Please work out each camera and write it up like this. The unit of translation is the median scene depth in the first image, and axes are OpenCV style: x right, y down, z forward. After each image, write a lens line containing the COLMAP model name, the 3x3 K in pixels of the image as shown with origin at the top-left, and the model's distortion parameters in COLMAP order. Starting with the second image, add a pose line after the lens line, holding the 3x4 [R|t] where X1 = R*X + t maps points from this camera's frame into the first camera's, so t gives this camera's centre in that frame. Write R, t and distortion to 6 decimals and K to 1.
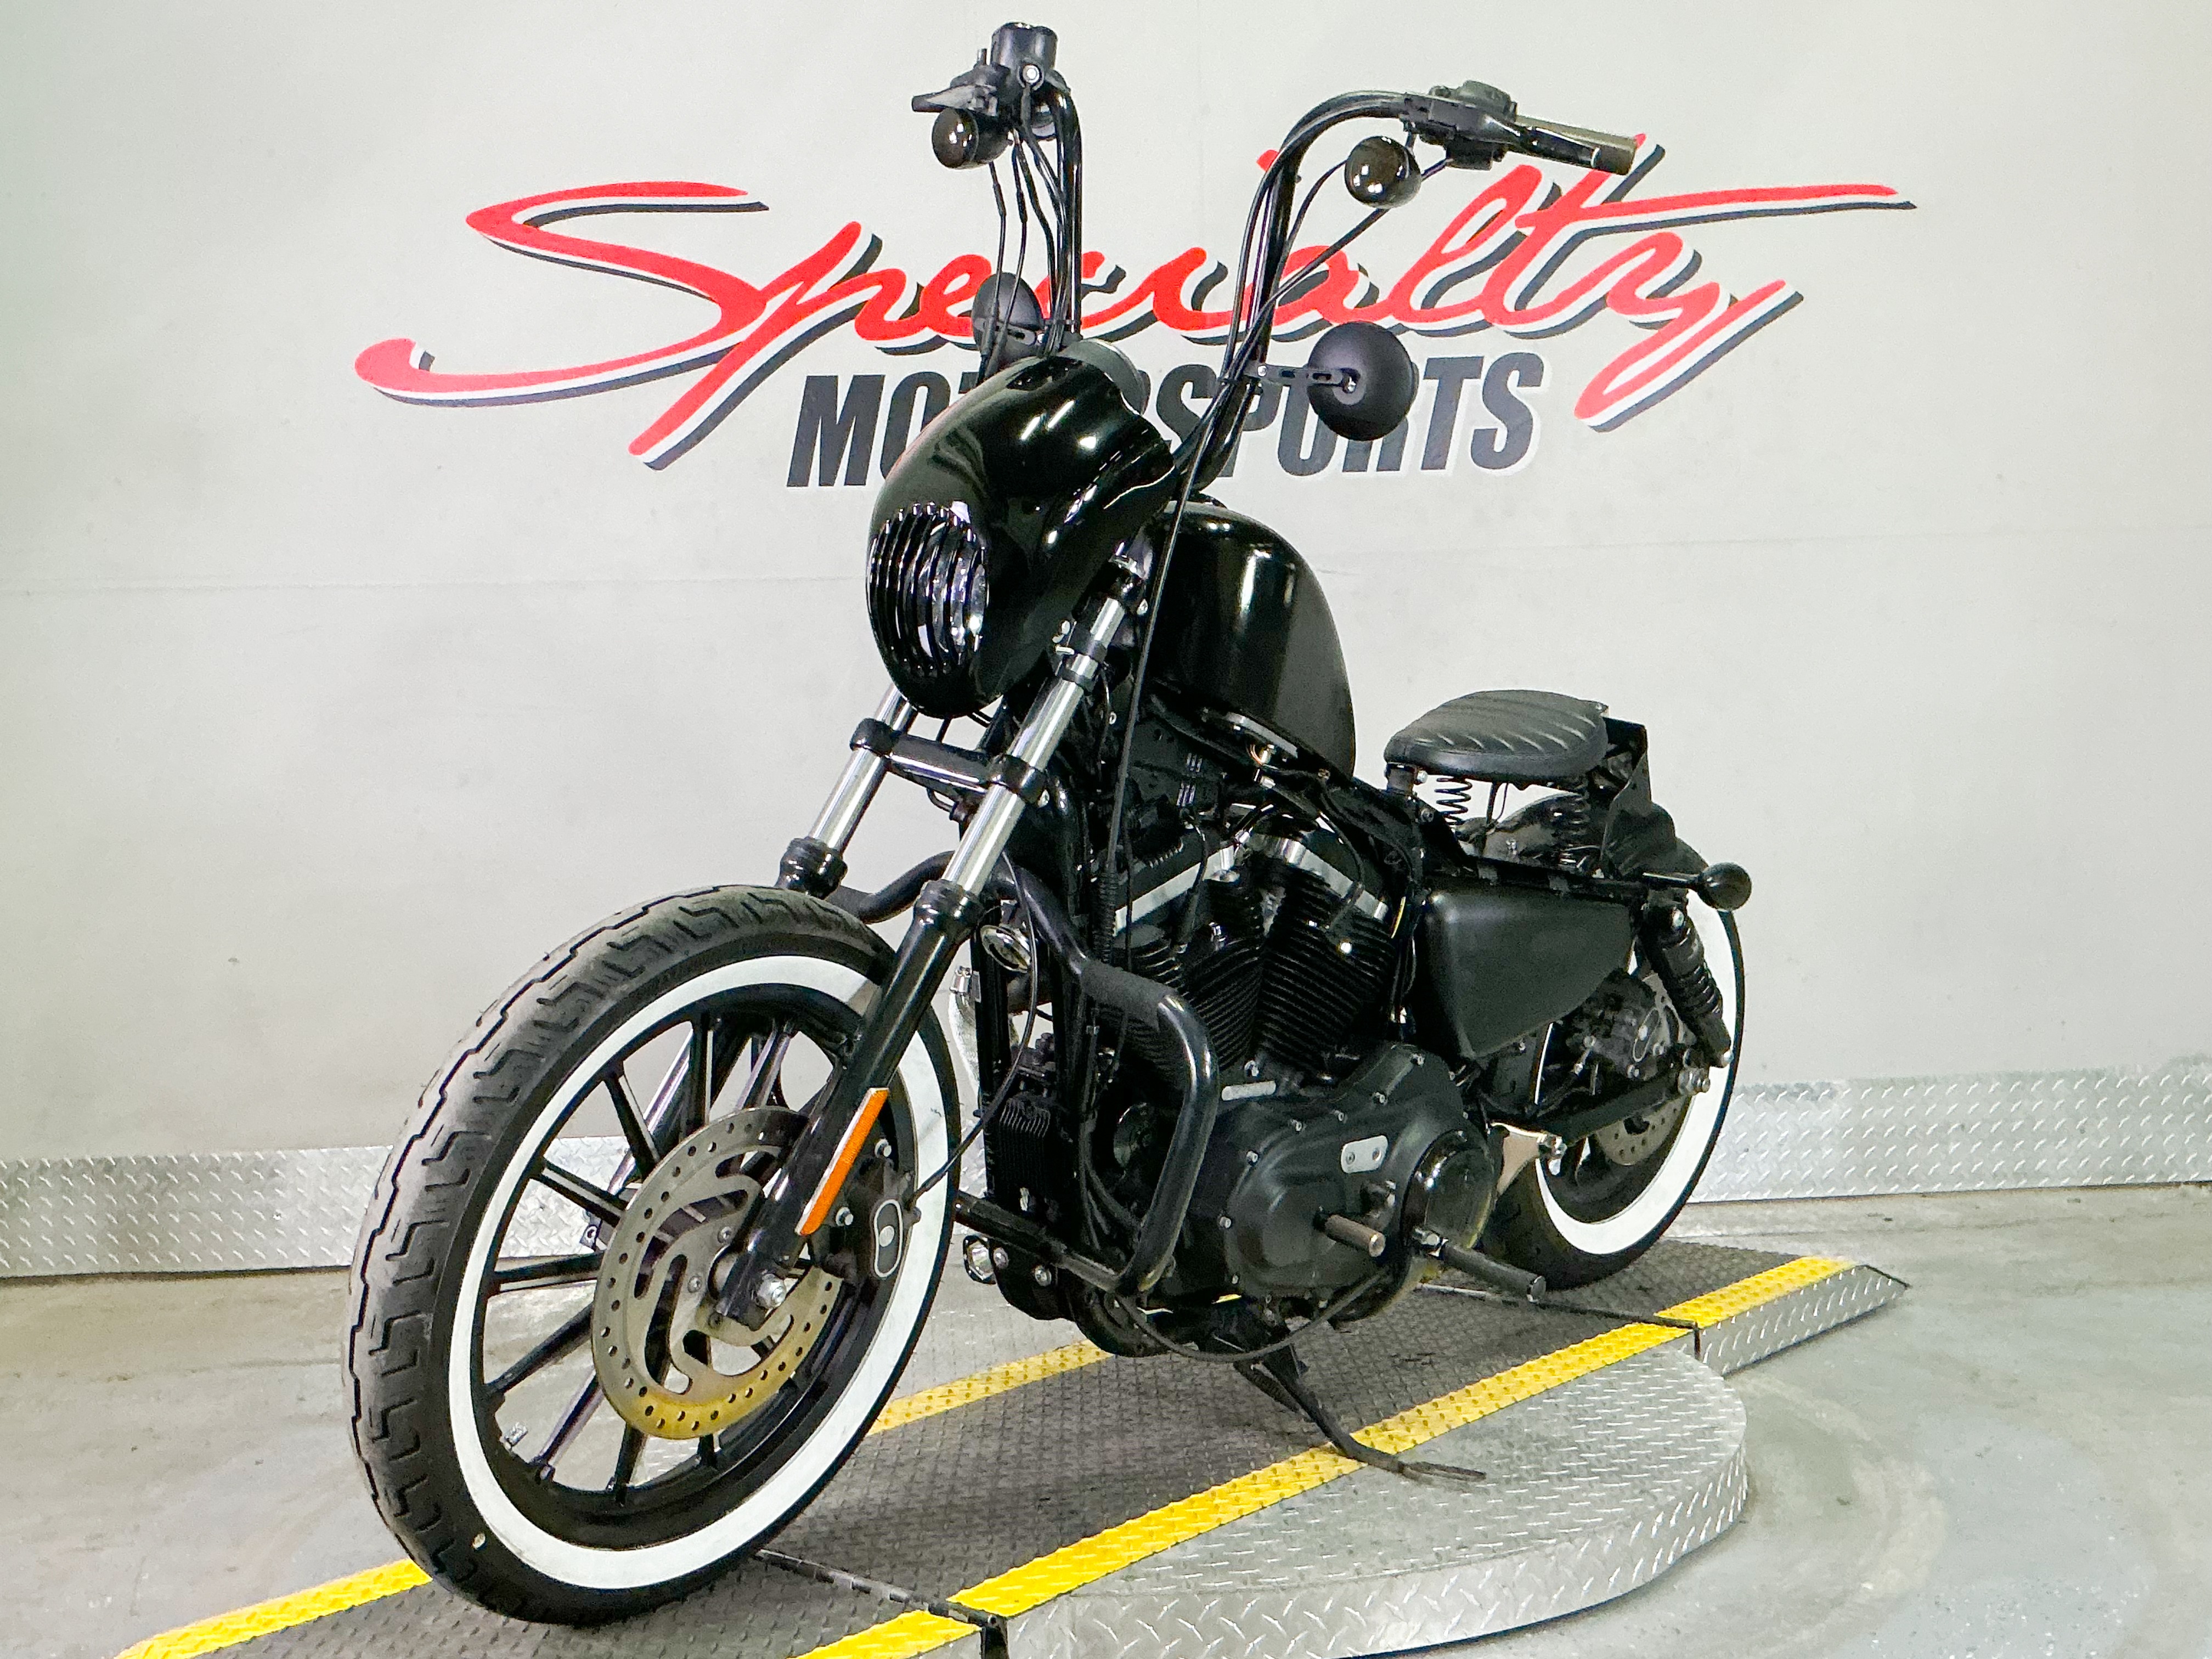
lens RADIAL K [[2369.8, 0, 1085.5], [0, 2369.8, 828.7], [0, 0, 1]] dist [0.050103, 0.000000]
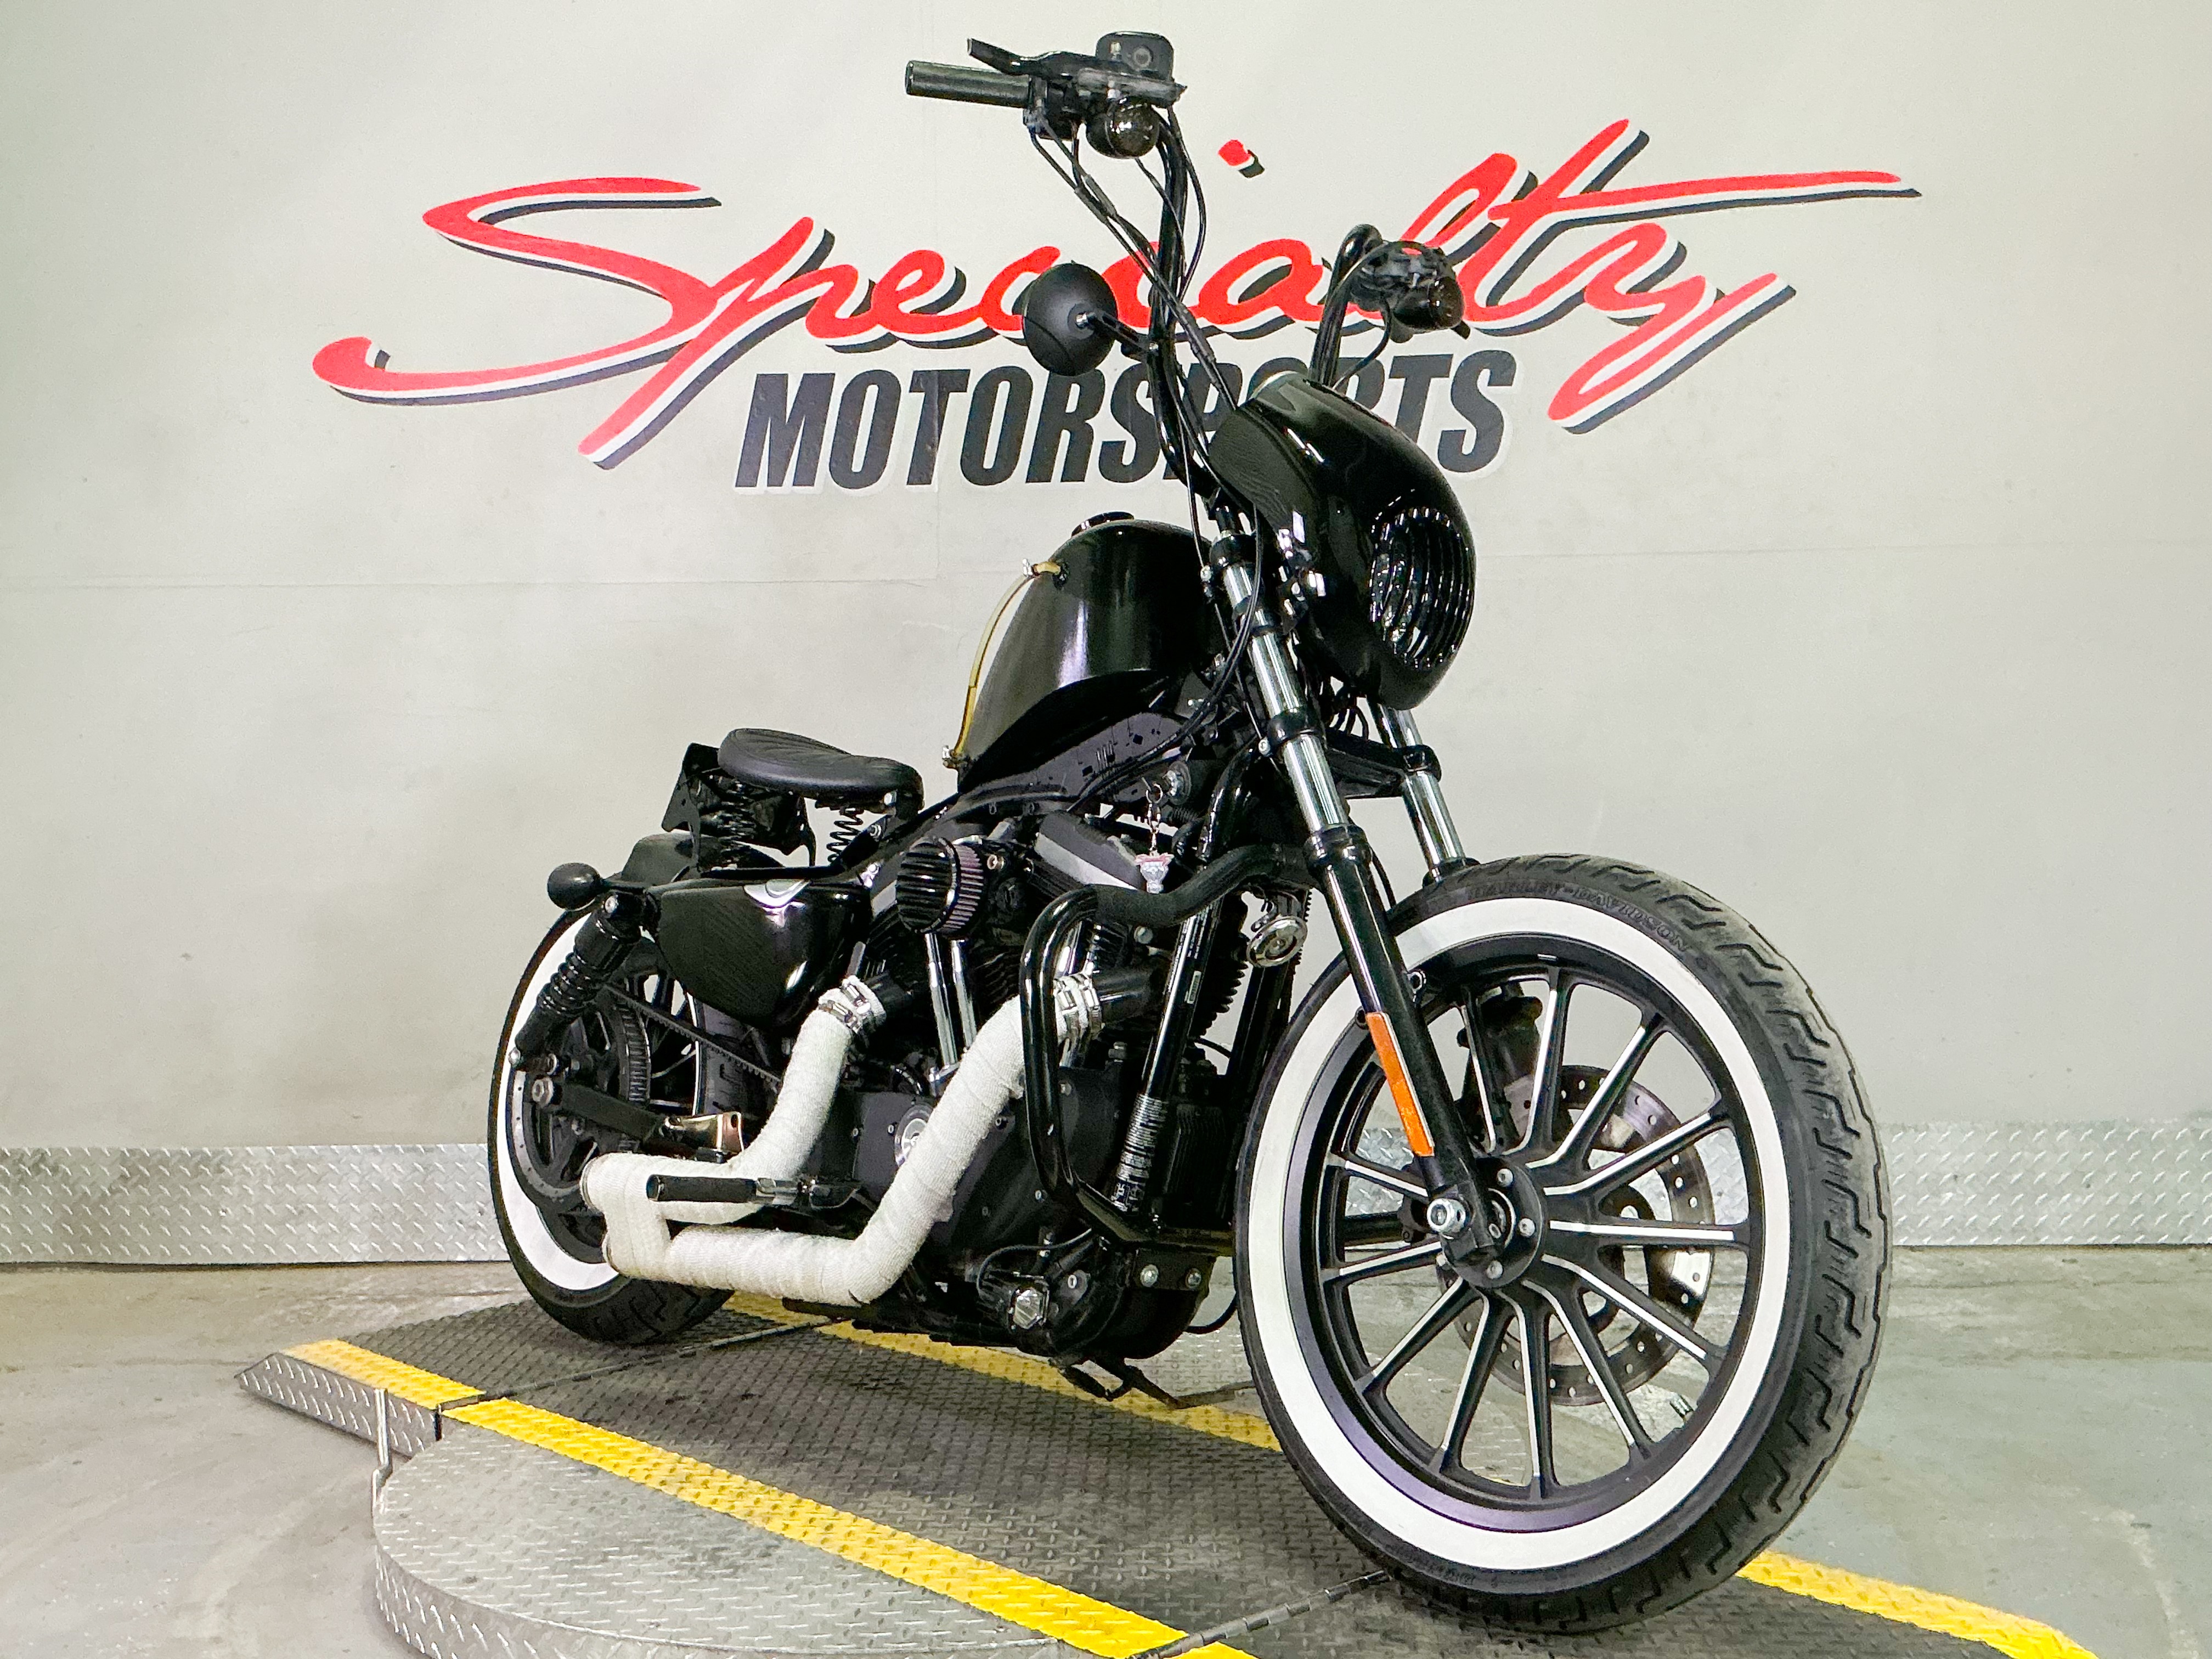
lens RADIAL K [[2369.8, 0, 1115.8], [0, 2369.8, 816.2], [0, 0, 1]] dist [0.050103, 0.000000]
pose [[0.995191, 0.017969, -0.096289, 0.128101], [-0.018055, 0.999837, -0.000020, -0.010524], [0.096273, 0.001759, 0.995353, 0.036874]]
